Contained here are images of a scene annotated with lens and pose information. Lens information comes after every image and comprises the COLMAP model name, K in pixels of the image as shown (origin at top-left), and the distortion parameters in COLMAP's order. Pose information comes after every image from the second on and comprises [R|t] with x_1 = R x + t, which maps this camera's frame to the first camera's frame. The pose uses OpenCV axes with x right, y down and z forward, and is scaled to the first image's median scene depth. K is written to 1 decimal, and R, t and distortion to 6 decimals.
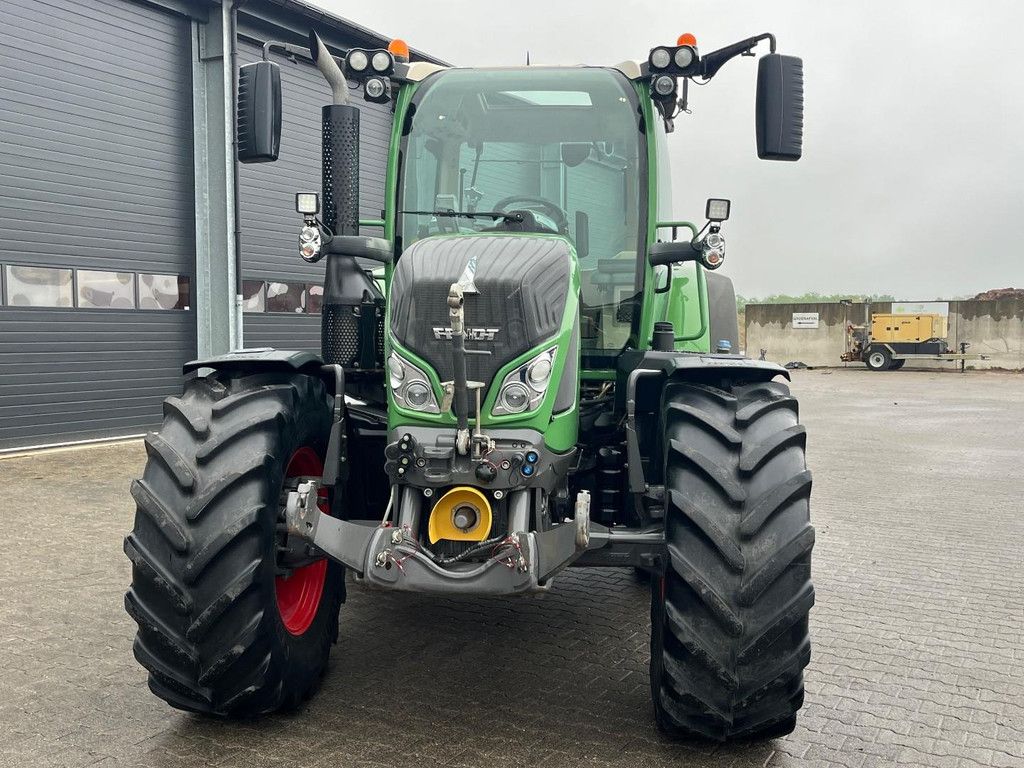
lens RADIAL K [[1005.9, 0, 518.9], [0, 1005.9, 386.7], [0, 0, 1]] dist [0.039499, 0.000000]
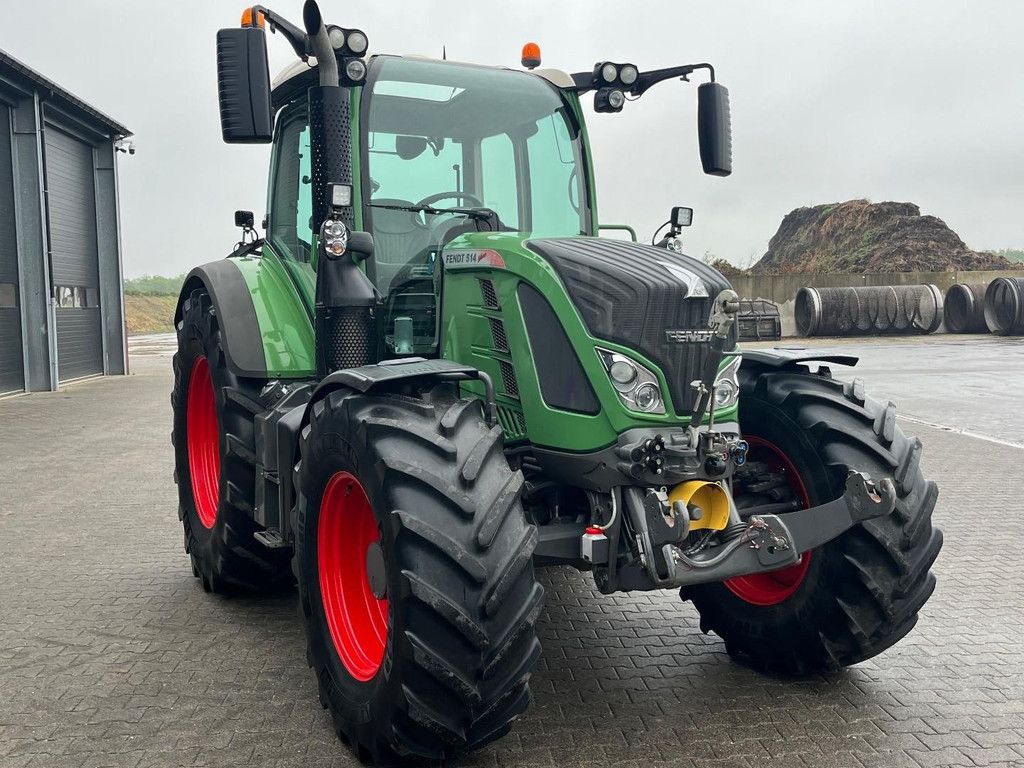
lens RADIAL K [[1036.5, 0, 513.4], [0, 1036.5, 377.4], [0, 0, 1]] dist [0.044824, 0.000000]
pose [[0.833998, -0.055444, 0.548975, -0.603979], [0.053151, 0.998384, 0.020086, -0.030666], [-0.549202, 0.012427, 0.835598, 0.142208]]
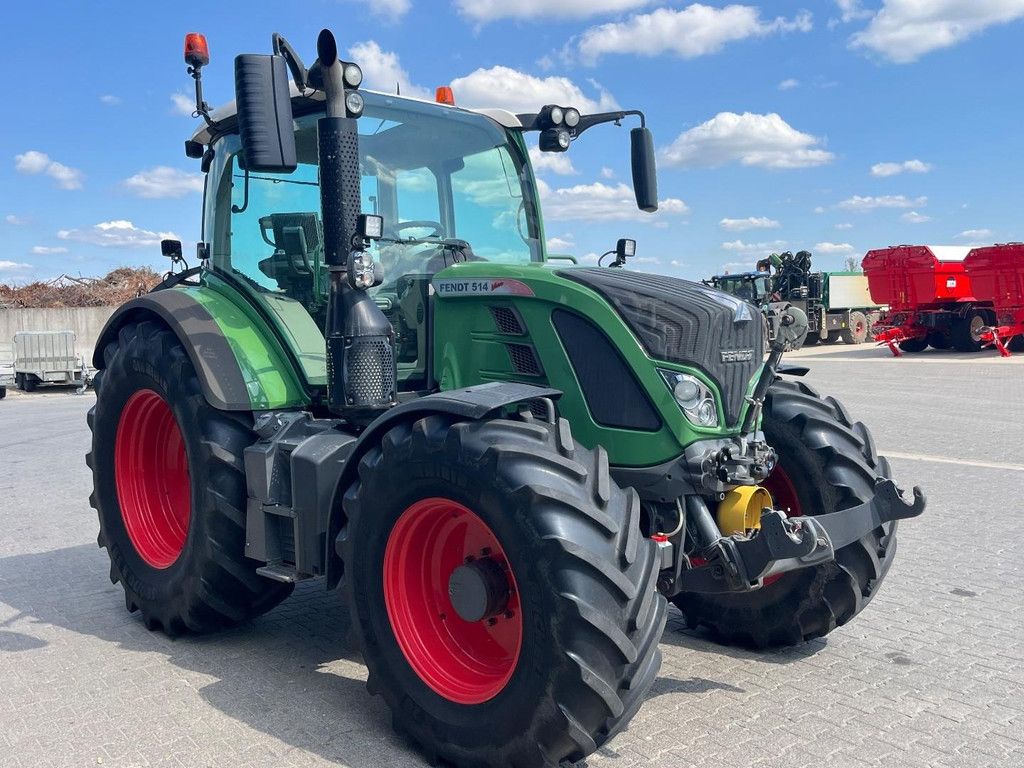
lens RADIAL K [[947.6, 0, 516.8], [0, 947.6, 386.0], [0, 0, 1]] dist [0.027484, 0.000000]
pose [[0.645291, -0.080239, 0.759711, -0.791729], [0.085117, 0.995828, 0.032880, -0.056362], [-0.759180, 0.043448, 0.649429, 0.355184]]
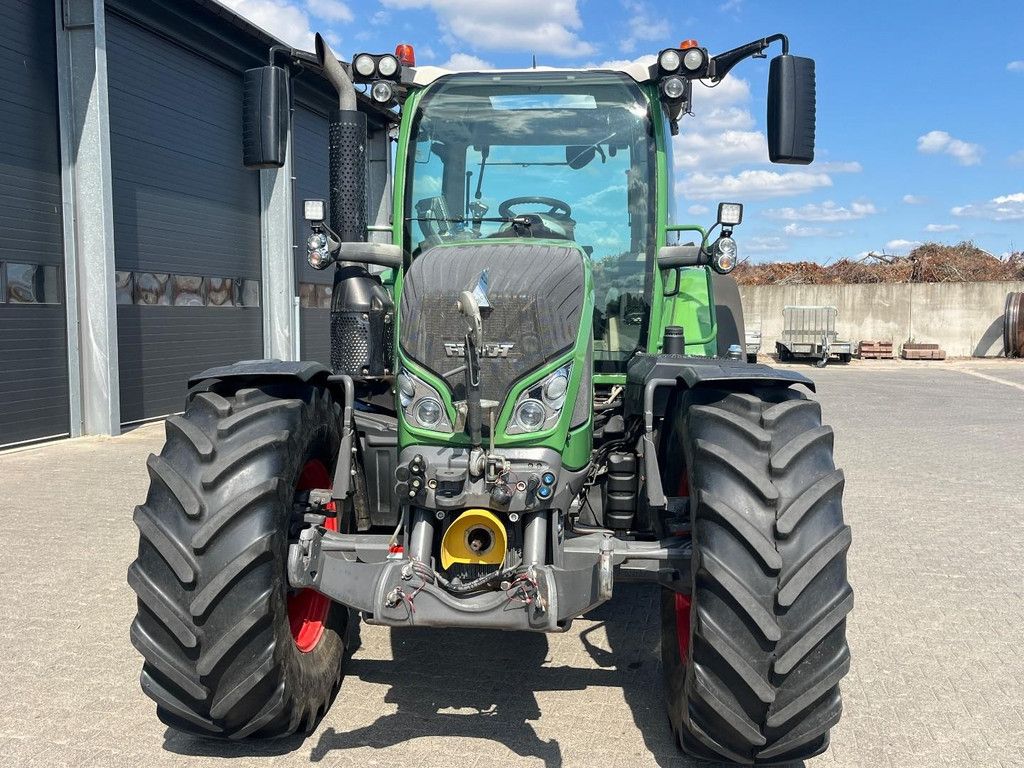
lens RADIAL K [[947.6, 0, 521.5], [0, 947.6, 382.7], [0, 0, 1]] dist [0.027484, 0.000000]
pose [[0.999960, -0.008968, 0.000316, -0.008845], [0.008965, 0.999906, 0.010374, -0.022327], [-0.000409, -0.010371, 0.999946, 0.070771]]
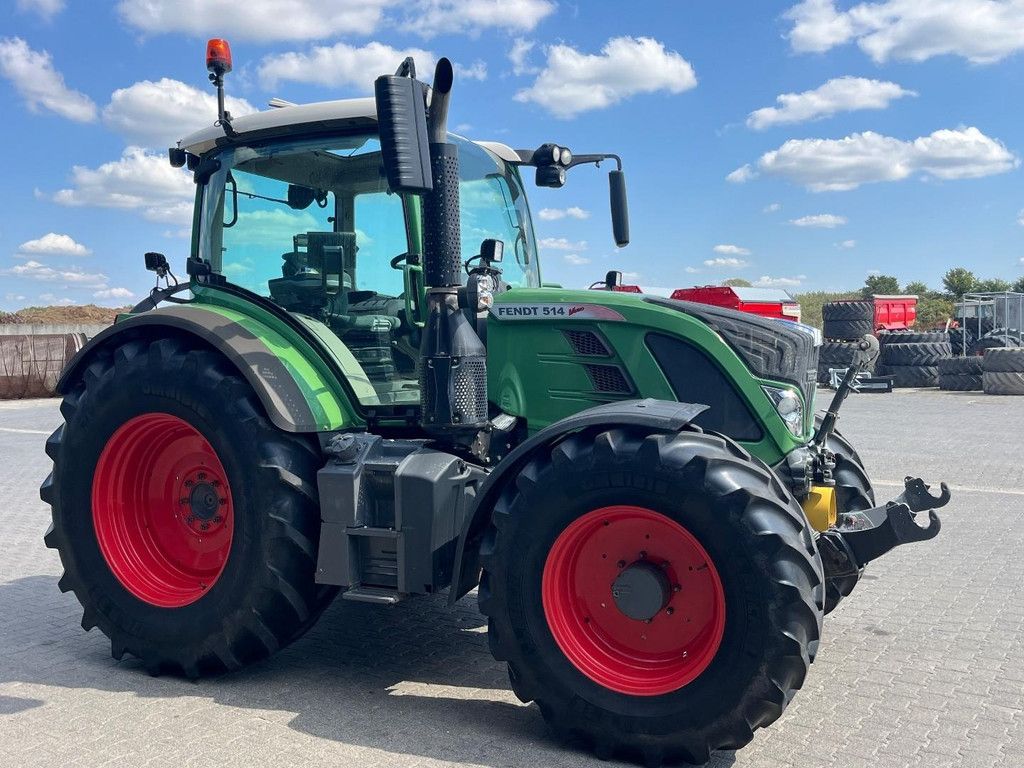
lens RADIAL K [[947.6, 0, 517.8], [0, 947.6, 386.9], [0, 0, 1]] dist [0.027484, 0.000000]
pose [[0.358706, -0.057270, 0.931692, -1.045405], [0.080711, 0.996281, 0.030166, -0.080723], [-0.929955, 0.064377, 0.361994, 0.673549]]
